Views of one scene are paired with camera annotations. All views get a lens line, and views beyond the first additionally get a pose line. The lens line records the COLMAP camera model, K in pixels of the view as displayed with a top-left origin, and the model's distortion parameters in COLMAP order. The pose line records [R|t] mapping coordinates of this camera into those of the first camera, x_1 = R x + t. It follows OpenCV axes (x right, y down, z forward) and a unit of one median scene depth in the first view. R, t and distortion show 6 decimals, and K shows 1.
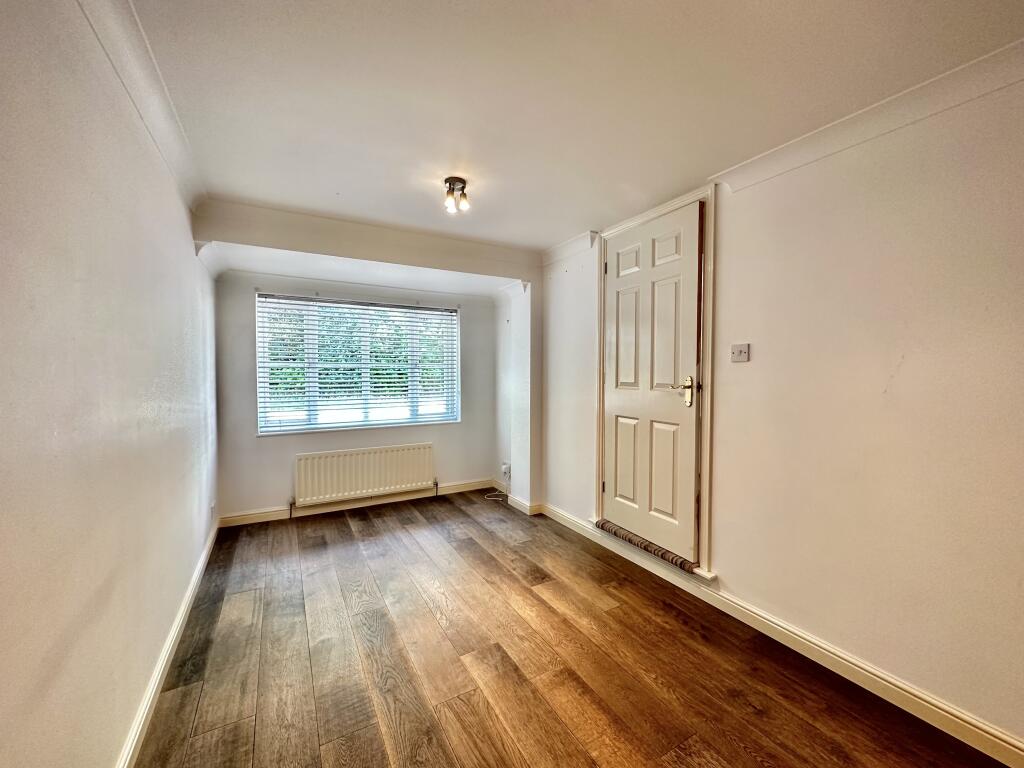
lens RADIAL K [[408.1, 0, 512.0], [0, 408.1, 380.1], [0, 0, 1]] dist [-0.004369, -0.000329]
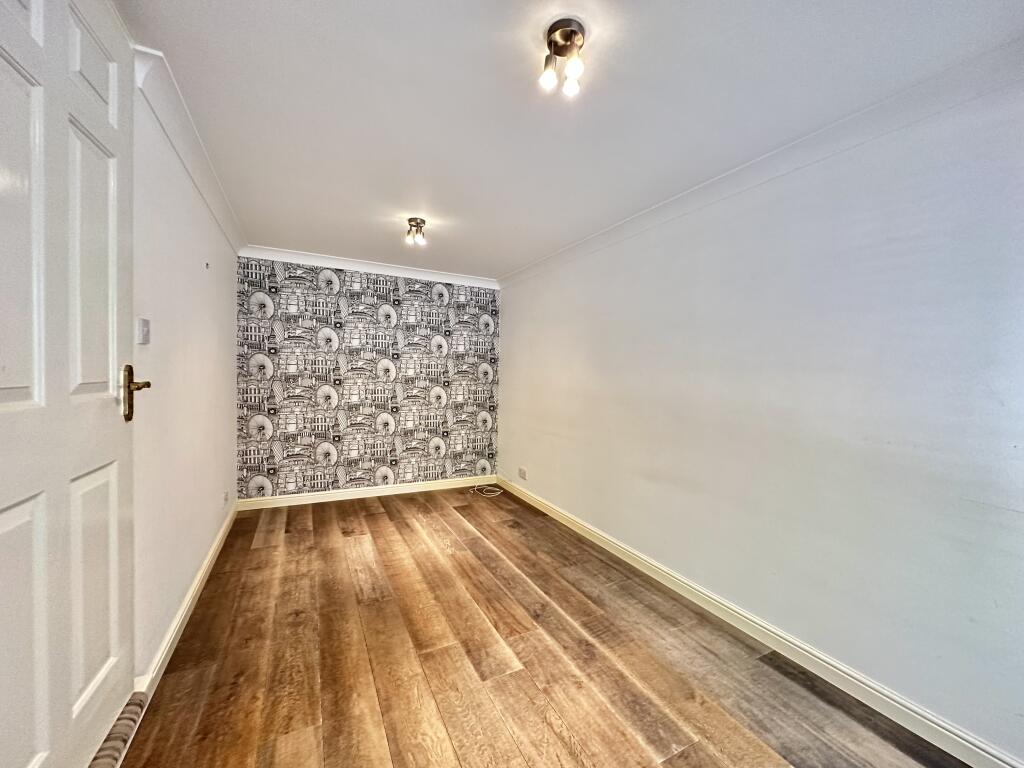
lens RADIAL K [[408.1, 0, 511.9], [0, 408.1, 384.1], [0, 0, 1]] dist [-0.004369, -0.000329]
pose [[-0.998546, -0.025846, 0.047297, -0.132031], [-0.023267, 0.998254, 0.054288, -0.036169], [-0.048617, 0.053109, -0.997405, 1.990251]]
